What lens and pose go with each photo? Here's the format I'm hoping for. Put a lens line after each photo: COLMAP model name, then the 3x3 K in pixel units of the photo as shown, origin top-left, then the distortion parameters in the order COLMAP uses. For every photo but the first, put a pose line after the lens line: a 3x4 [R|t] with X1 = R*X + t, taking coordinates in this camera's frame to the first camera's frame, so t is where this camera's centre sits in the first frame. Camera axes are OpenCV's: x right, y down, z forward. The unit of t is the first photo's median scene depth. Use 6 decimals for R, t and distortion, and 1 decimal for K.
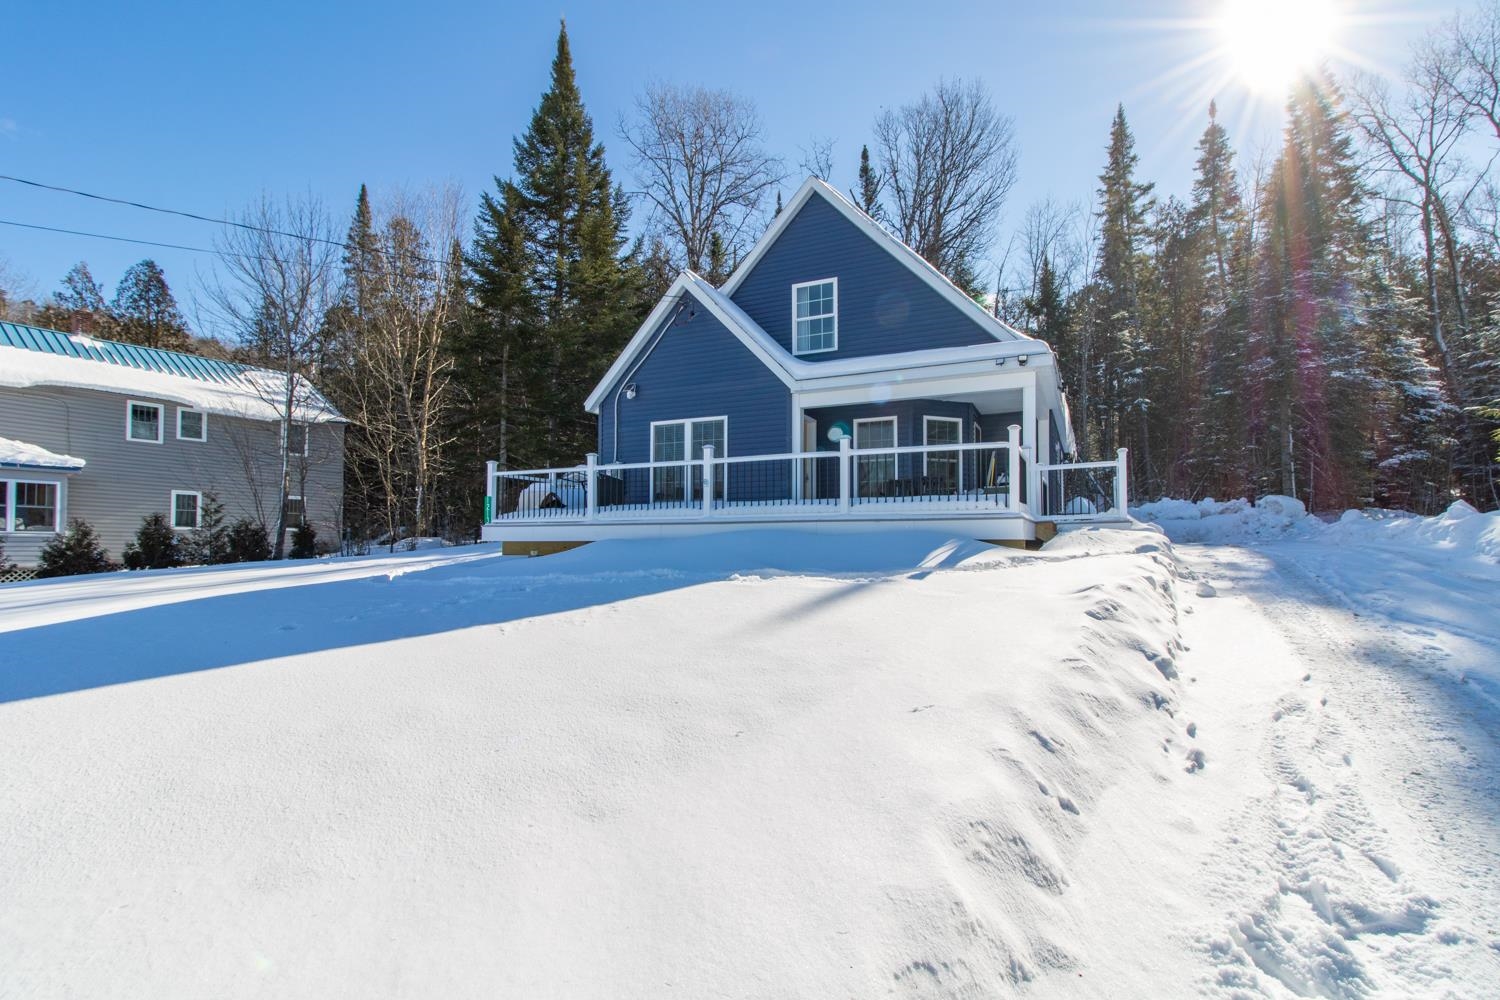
lens RADIAL K [[702.7, 0, 754.8], [0, 702.7, 535.1], [0, 0, 1]] dist [0.003465, 0.000523]
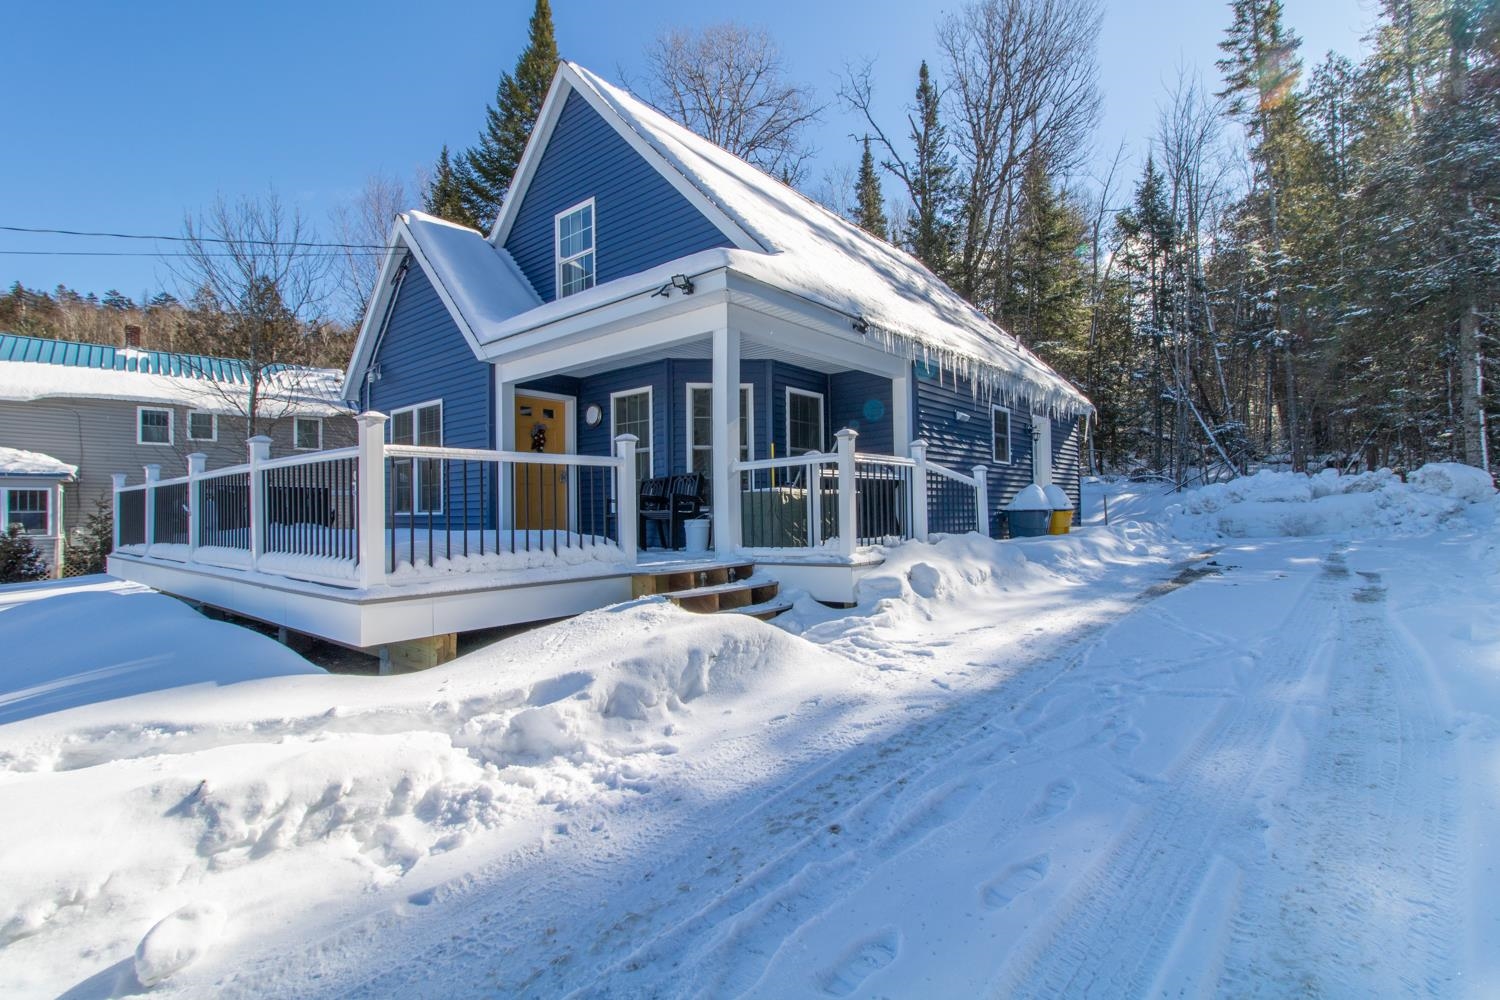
lens RADIAL K [[688.6, 0, 755.5], [0, 688.6, 505.6], [0, 0, 1]] dist [0.002580, -0.000050]
pose [[0.968539, -0.015265, -0.248395, 0.255359], [0.017595, 0.999820, 0.007163, -0.029837], [0.248241, -0.011309, 0.968632, 0.200649]]
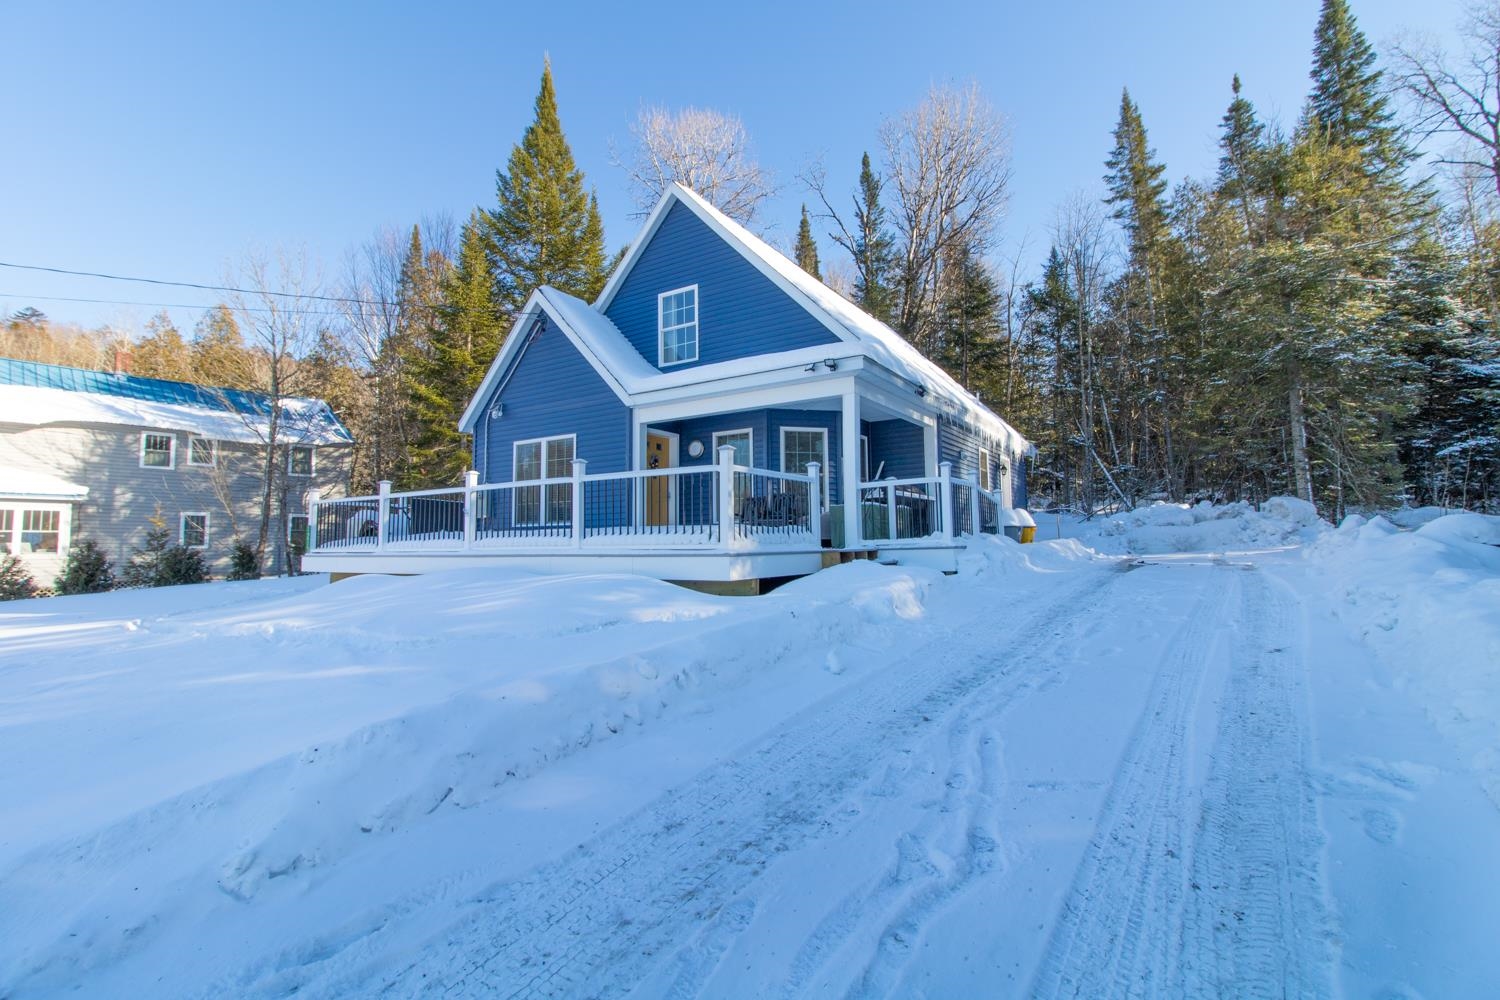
lens RADIAL K [[680.9, 0, 750.0], [0, 680.9, 500.0], [0, 0, 1]] dist [0.000911, 0.000032]
pose [[0.991945, -0.019422, -0.125175, 0.168740], [0.013127, 0.998616, -0.050920, -0.016178], [0.125991, 0.048867, 0.990827, 0.064975]]
